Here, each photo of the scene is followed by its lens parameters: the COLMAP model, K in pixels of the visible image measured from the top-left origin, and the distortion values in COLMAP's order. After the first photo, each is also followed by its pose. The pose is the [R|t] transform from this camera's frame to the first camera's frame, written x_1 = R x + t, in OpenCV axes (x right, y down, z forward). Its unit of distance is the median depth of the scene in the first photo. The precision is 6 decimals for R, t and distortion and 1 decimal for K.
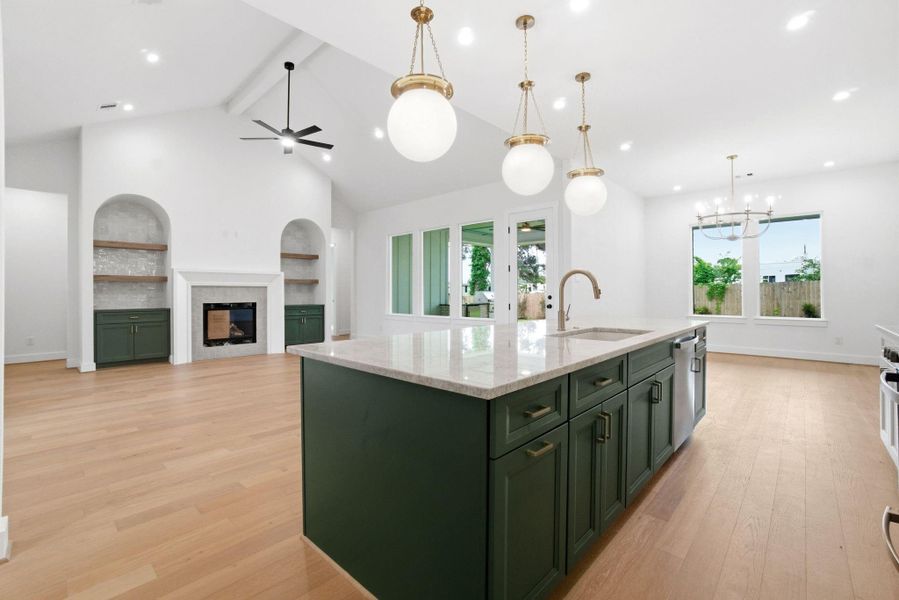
lens RADIAL K [[401.7, 0, 446.6], [0, 401.7, 294.5], [0, 0, 1]] dist [-0.046109, 0.022468]
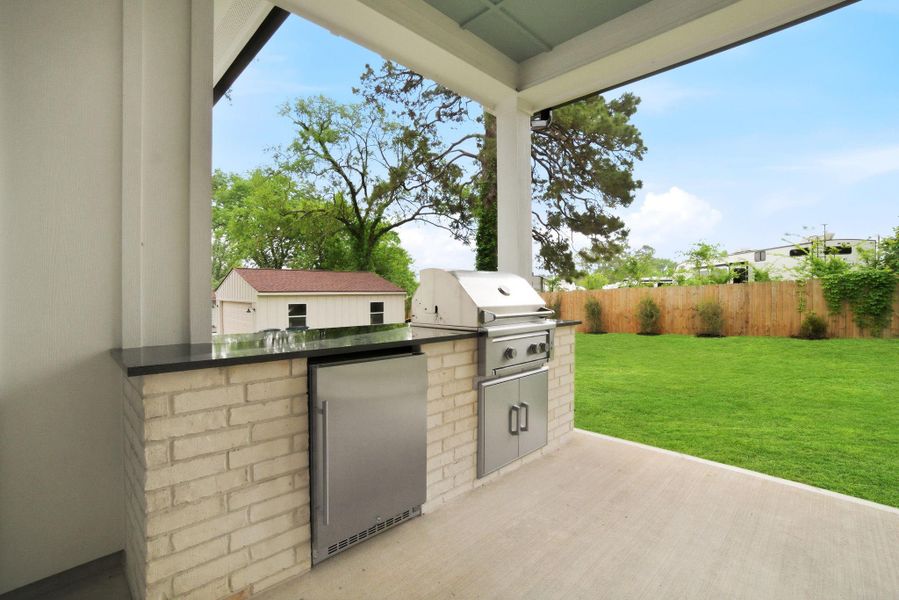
lens RADIAL K [[401.7, 0, 446.6], [0, 401.7, 294.5], [0, 0, 1]] dist [-0.046109, 0.022468]
pose [[0.999272, 0.000162, -0.038144, 0.037403], [-0.000144, 1.000000, 0.000477, 0.002075], [0.038144, -0.000471, 0.999272, 0.319090]]
